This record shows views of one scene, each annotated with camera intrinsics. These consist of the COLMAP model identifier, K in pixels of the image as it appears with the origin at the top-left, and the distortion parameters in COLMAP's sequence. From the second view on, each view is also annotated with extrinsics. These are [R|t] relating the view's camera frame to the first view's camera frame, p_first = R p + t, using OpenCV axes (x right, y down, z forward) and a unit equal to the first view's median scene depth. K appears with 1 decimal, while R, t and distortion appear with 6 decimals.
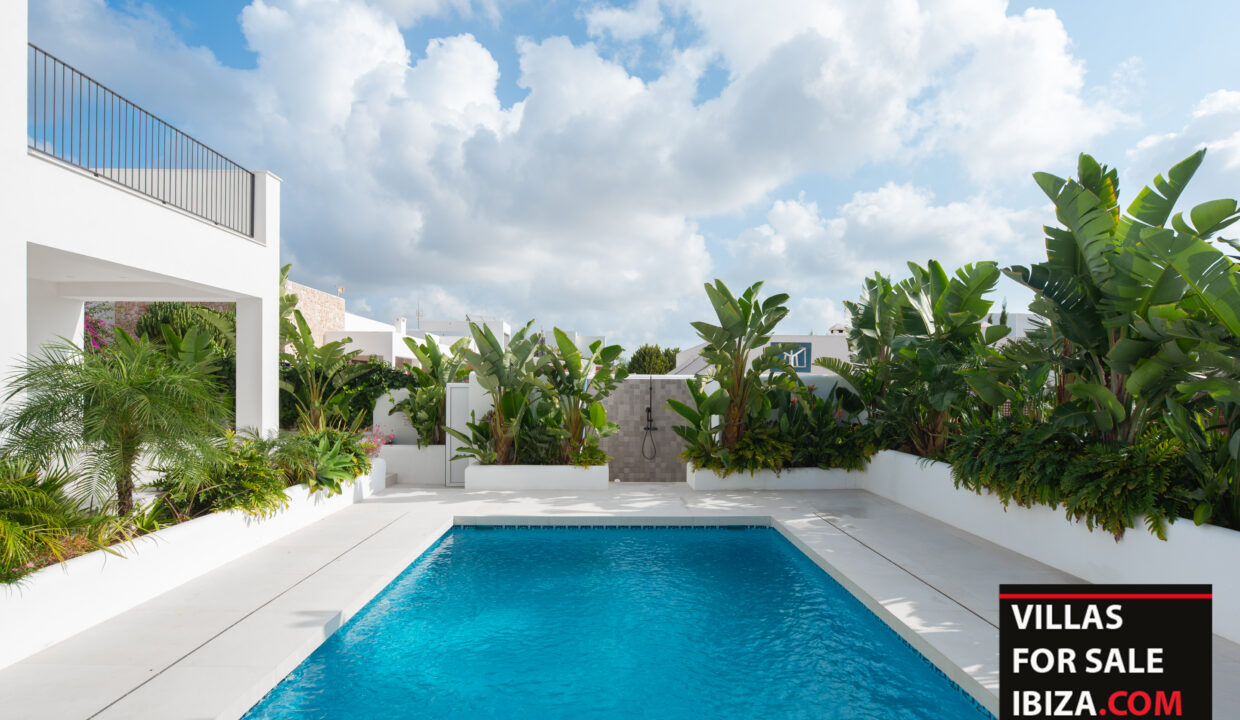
lens RADIAL K [[663.4, 0, 620.0], [0, 663.4, 360.0], [0, 0, 1]] dist [-0.001185, -0.000516]
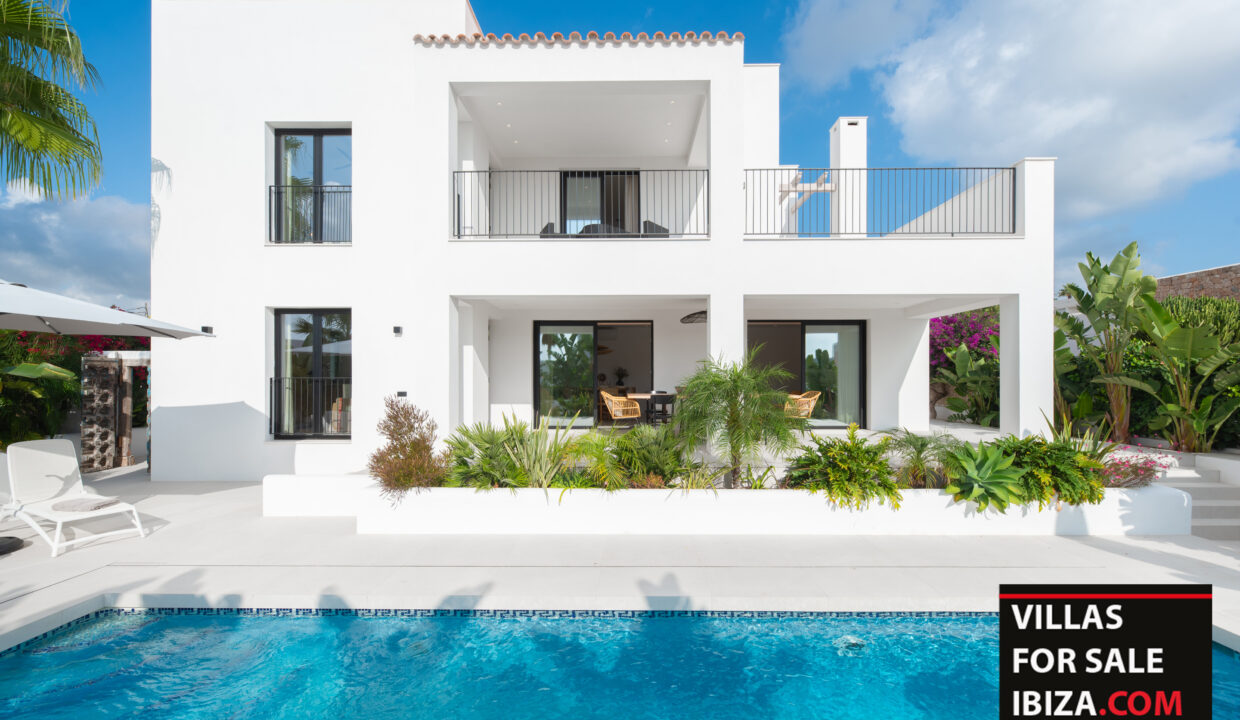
lens RADIAL K [[504.1, 0, 623.9], [0, 504.1, 387.7], [0, 0, 1]] dist [0.001463, 0.000170]
pose [[-0.012618, 0.025014, -0.999607, 0.202075], [0.034917, 0.999088, 0.024560, 0.003370], [0.999311, -0.034593, -0.013480, 0.430001]]
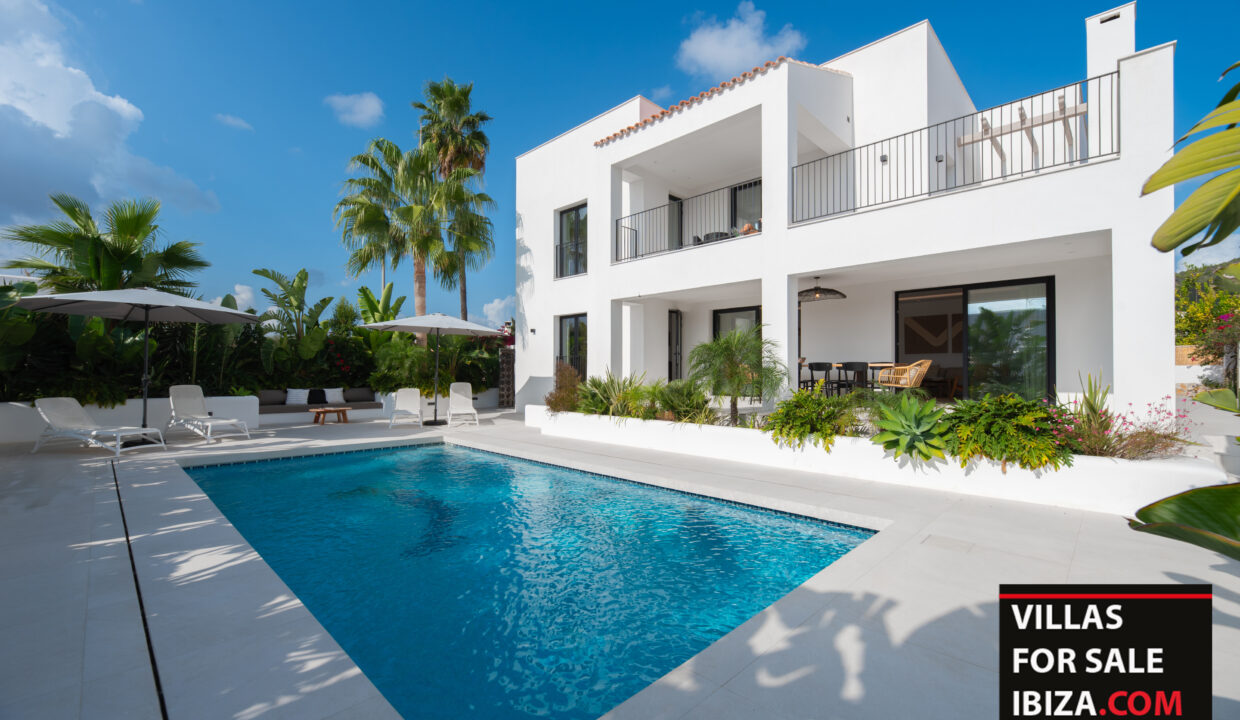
lens RADIAL K [[517.0, 0, 621.3], [0, 517.0, 374.3], [0, 0, 1]] dist [-0.000631, -0.000005]
pose [[-0.706287, -0.000796, -0.707925, 0.279323], [0.022038, 0.999490, -0.023110, 0.071988], [0.707582, -0.031923, -0.705910, 0.975340]]
